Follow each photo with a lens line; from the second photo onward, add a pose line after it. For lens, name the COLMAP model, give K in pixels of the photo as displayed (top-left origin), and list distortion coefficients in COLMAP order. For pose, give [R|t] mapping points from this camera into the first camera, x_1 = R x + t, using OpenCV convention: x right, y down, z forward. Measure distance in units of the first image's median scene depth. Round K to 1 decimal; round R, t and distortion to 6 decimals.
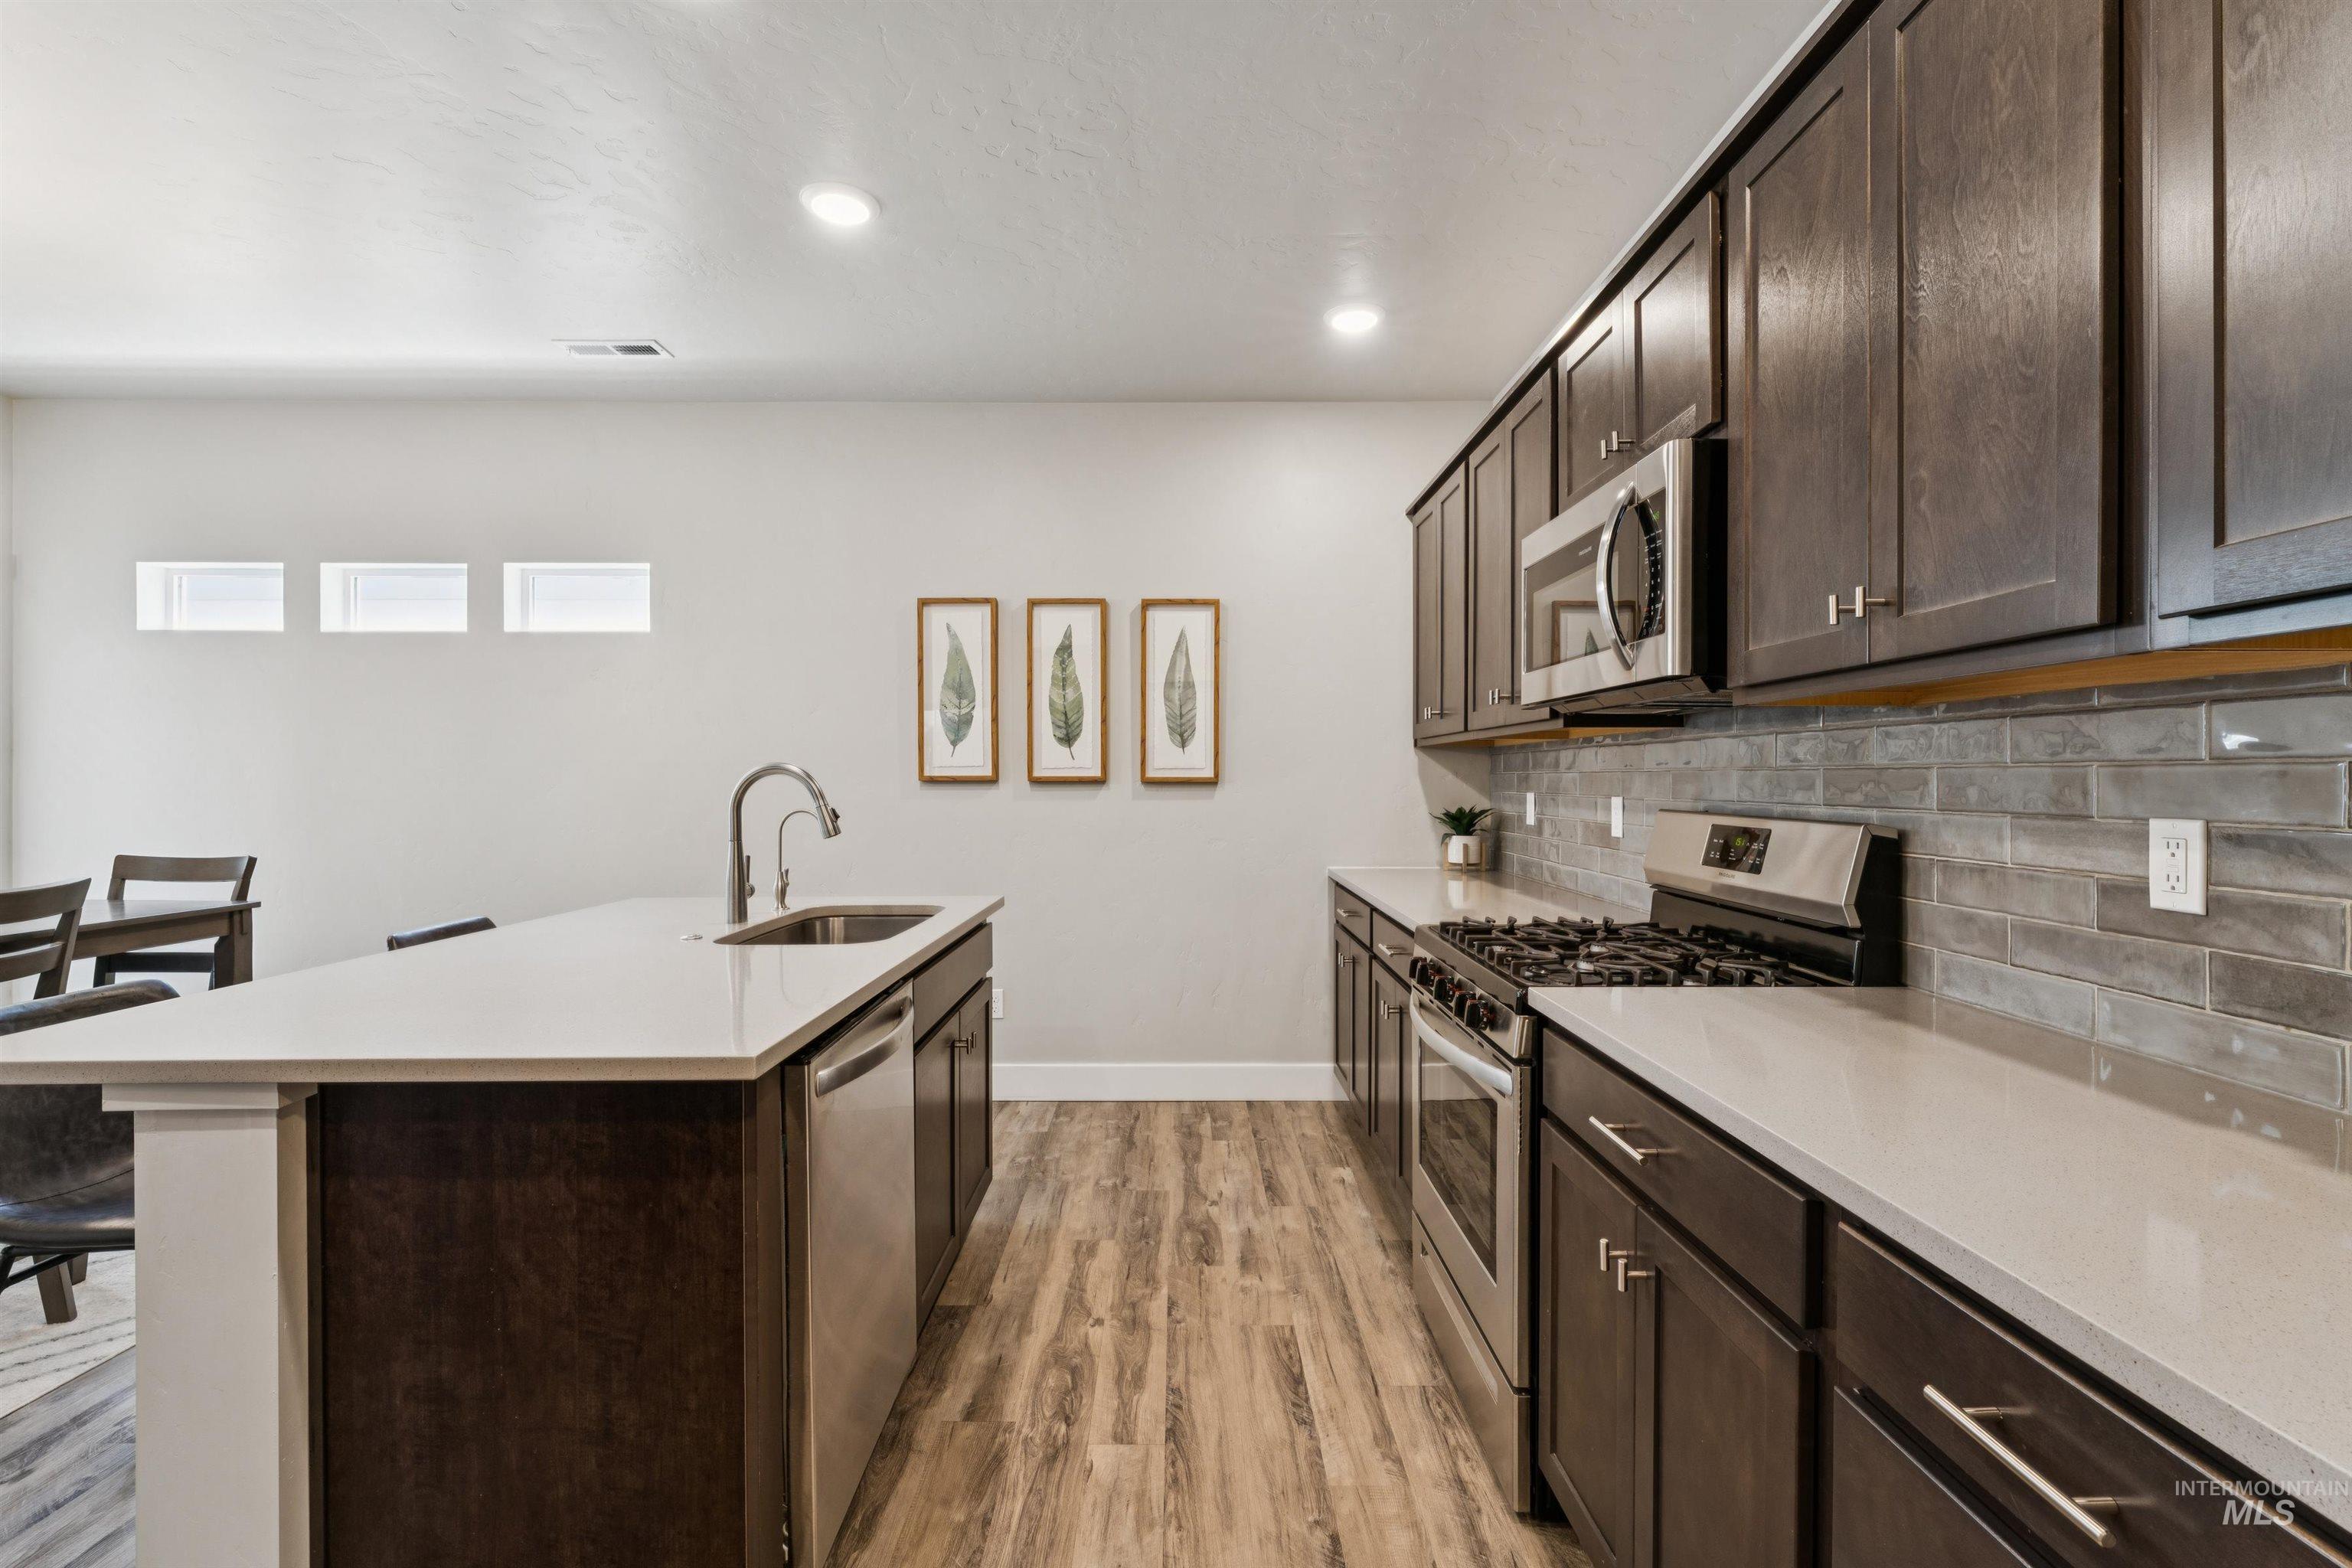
lens RADIAL K [[1036.2, 0, 1174.1], [0, 1036.2, 781.3], [0, 0, 1]] dist [-0.000888, -0.000106]
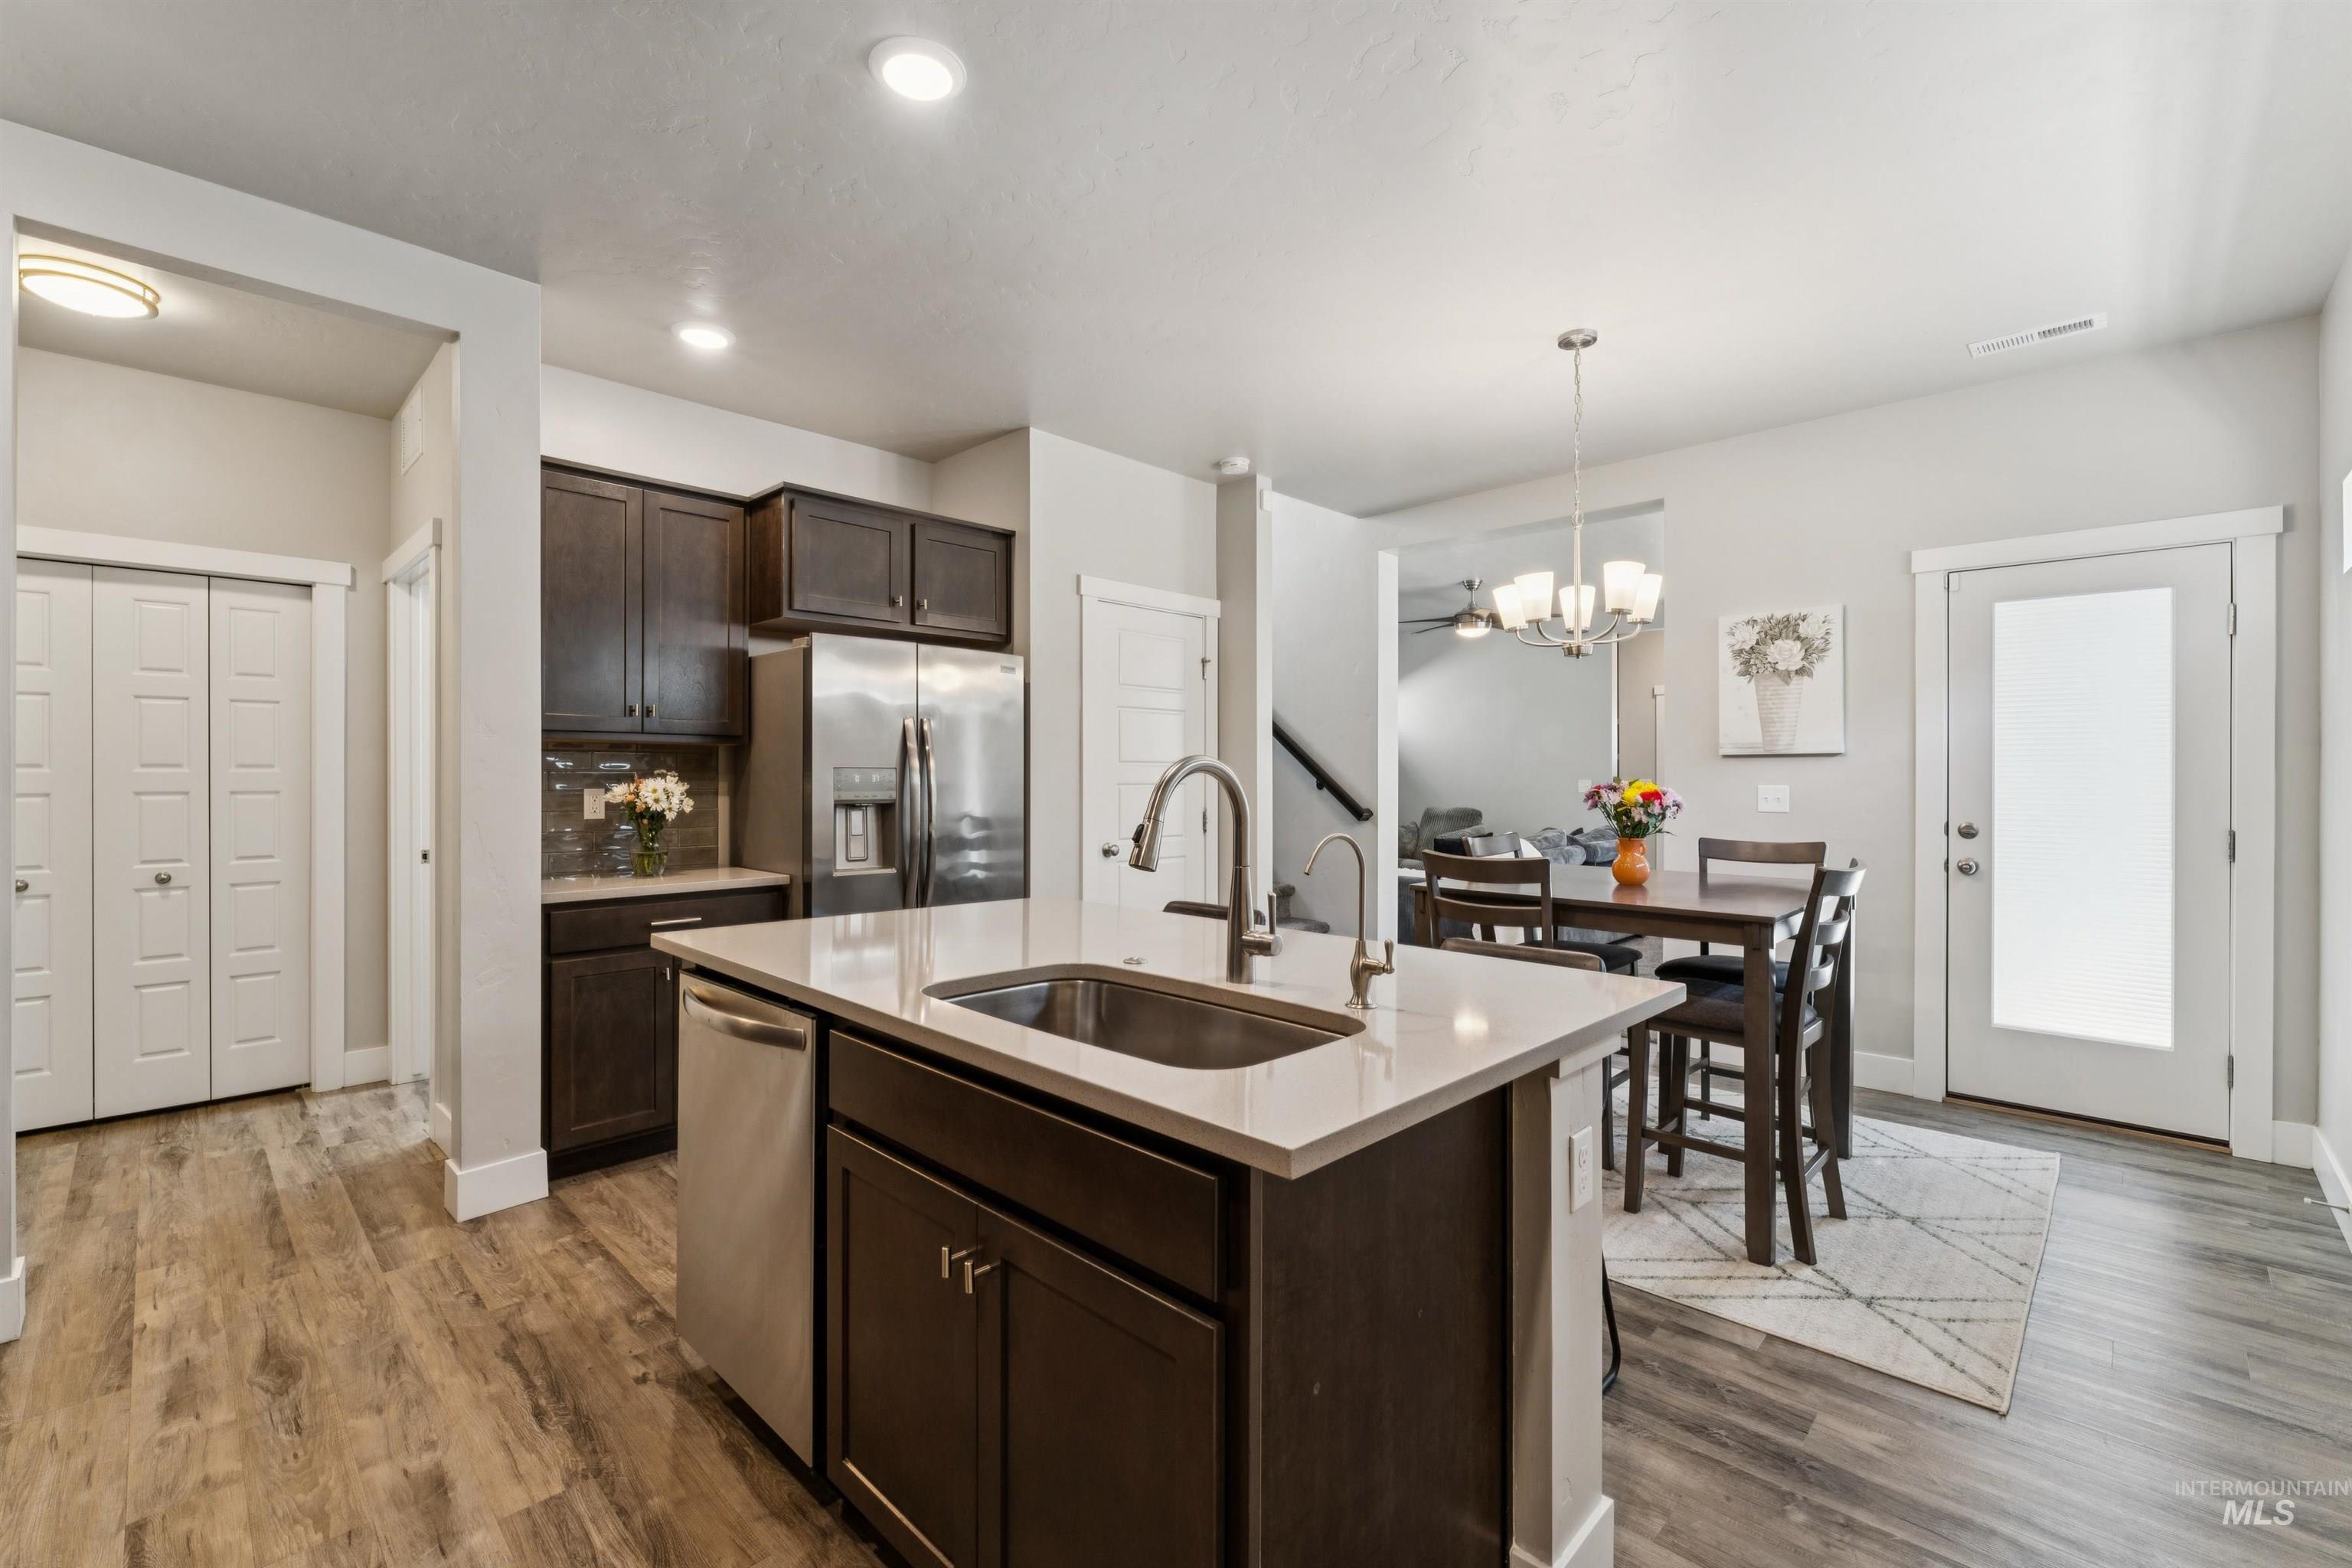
lens RADIAL K [[992.2, 0, 1181.1], [0, 992.2, 776.2], [0, 0, 1]] dist [-0.003523, 0.000396]
pose [[-0.692700, -0.001150, -0.721225, 0.076885], [-0.003529, 0.999992, 0.001795, -0.004245], [0.721218, 0.003789, -0.692698, 1.145989]]
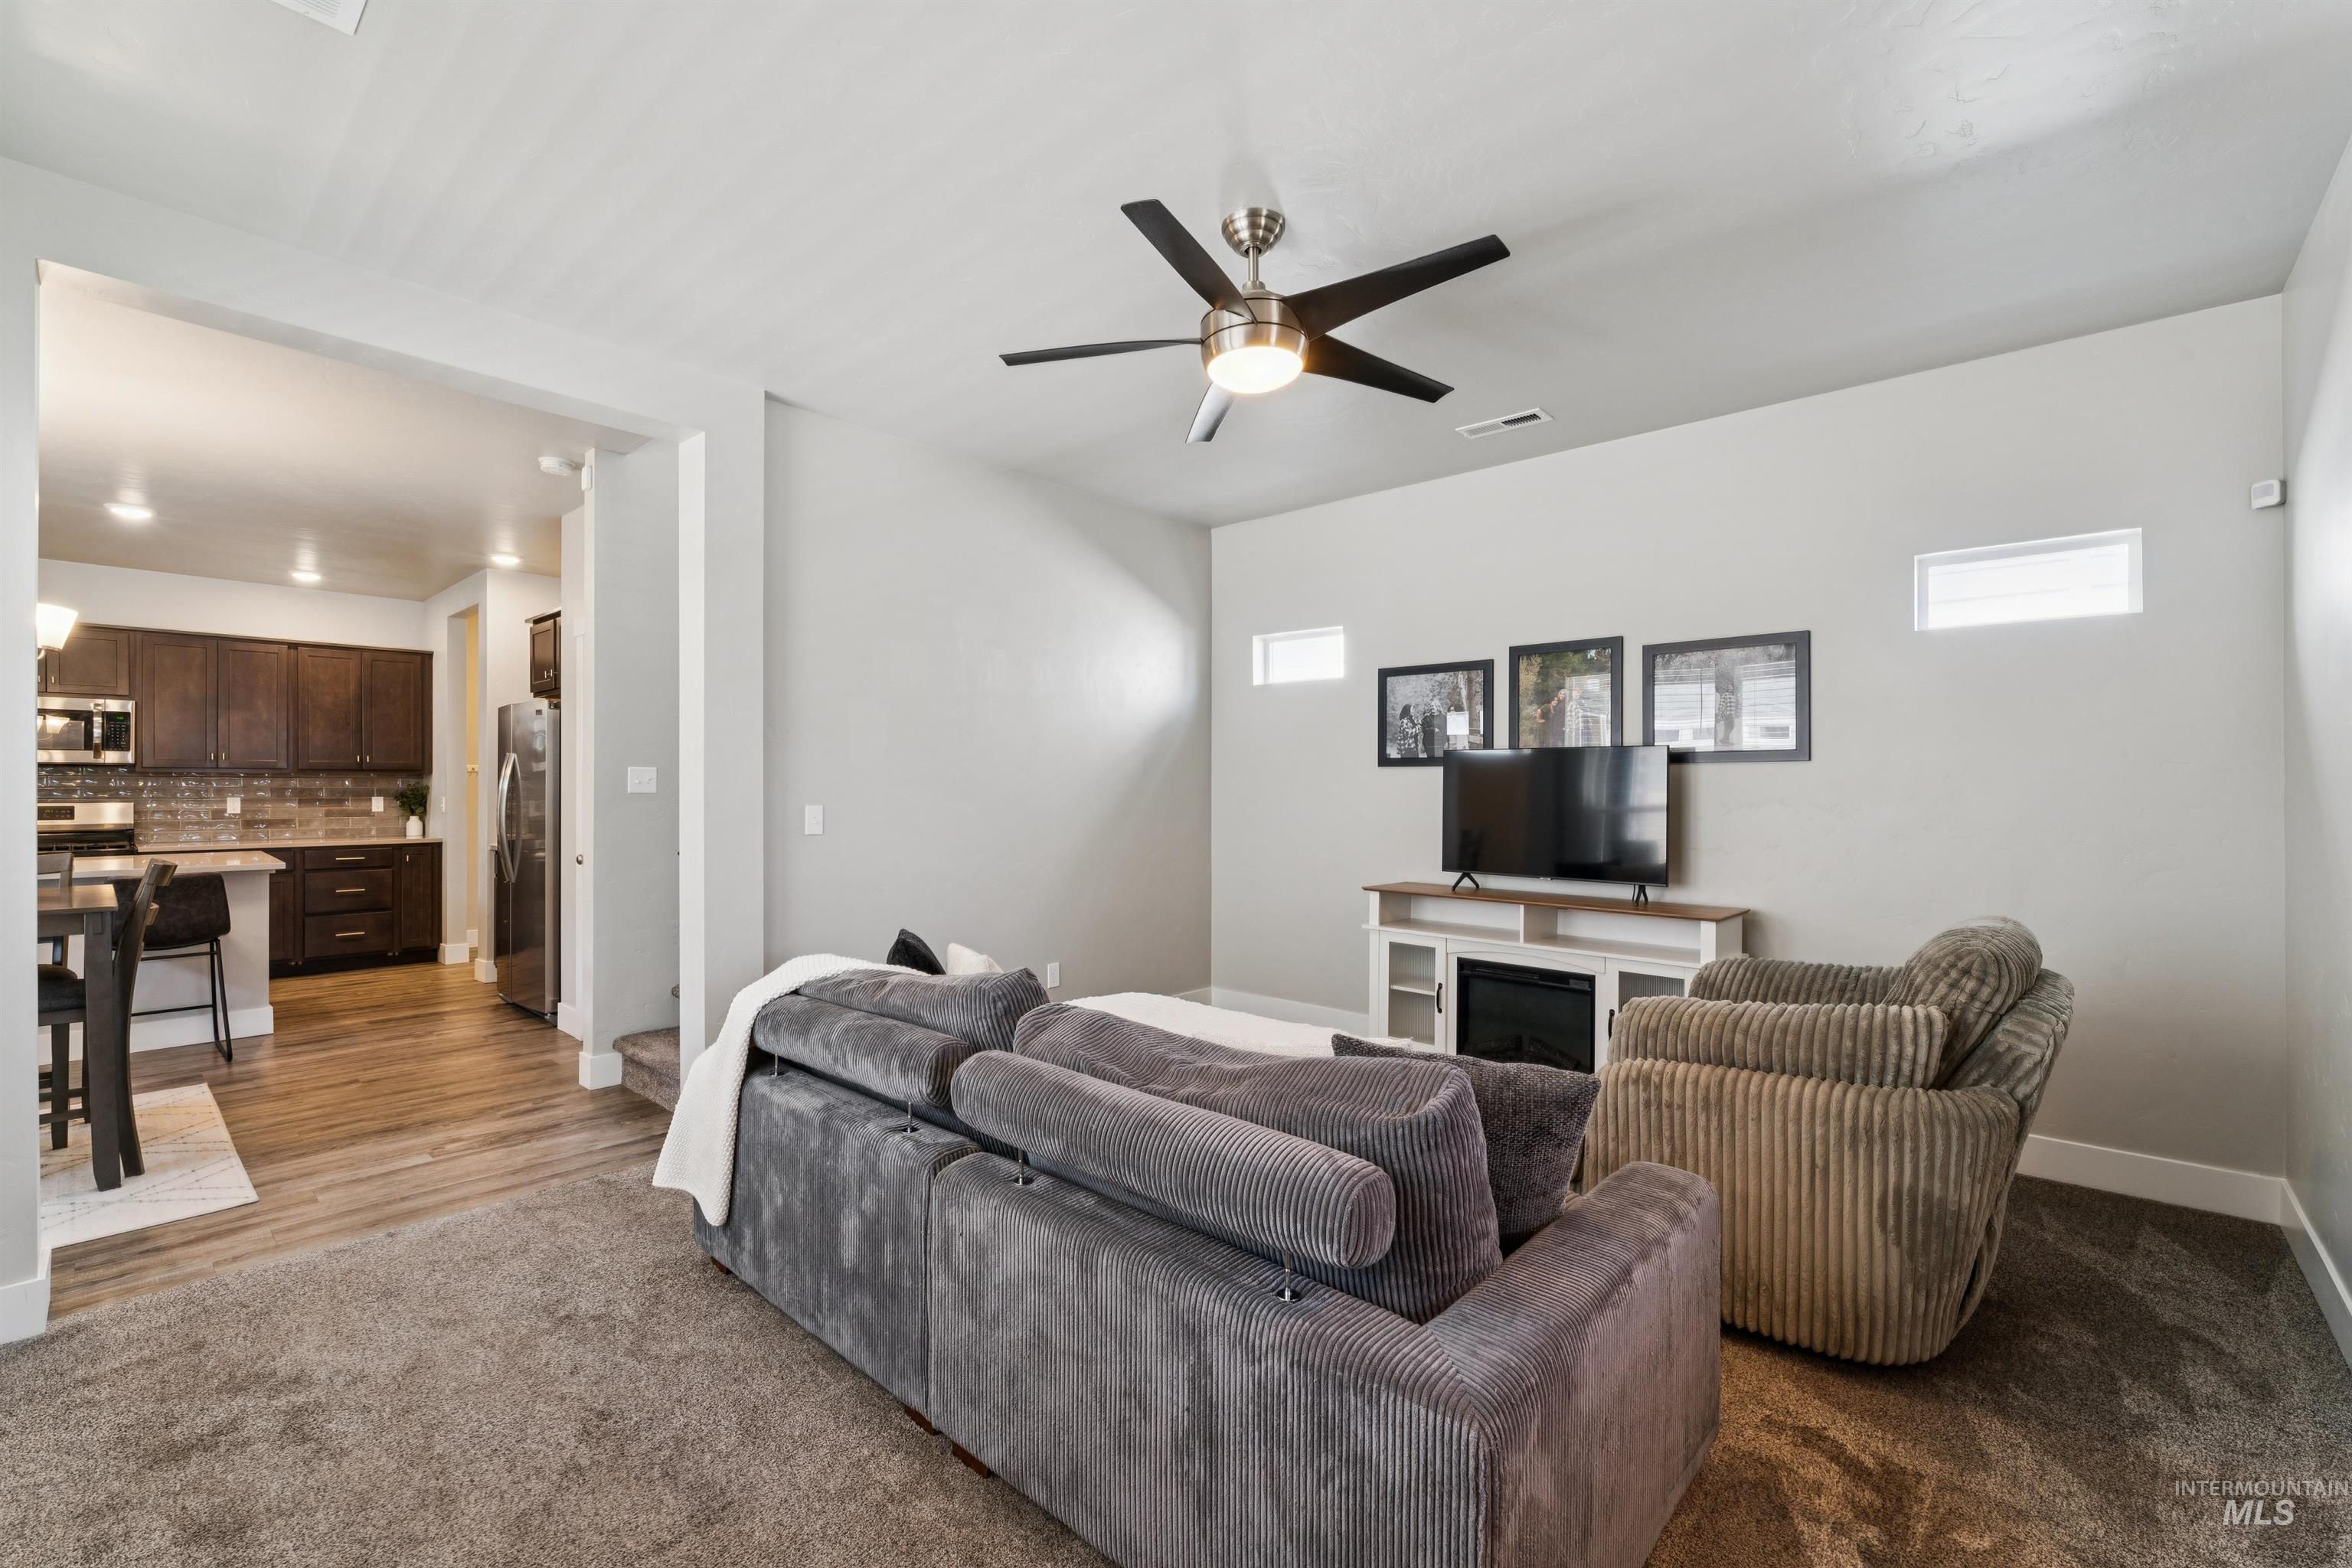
lens RADIAL K [[996.7, 0, 1176.0], [0, 996.7, 784.0], [0, 0, 1]] dist [-0.000042, 0.000309]
pose [[-0.742864, -0.000024, 0.669443, -2.632765], [-0.000360, 1.000000, -0.000364, -0.014850], [-0.669443, -0.000512, -0.742864, 0.640428]]
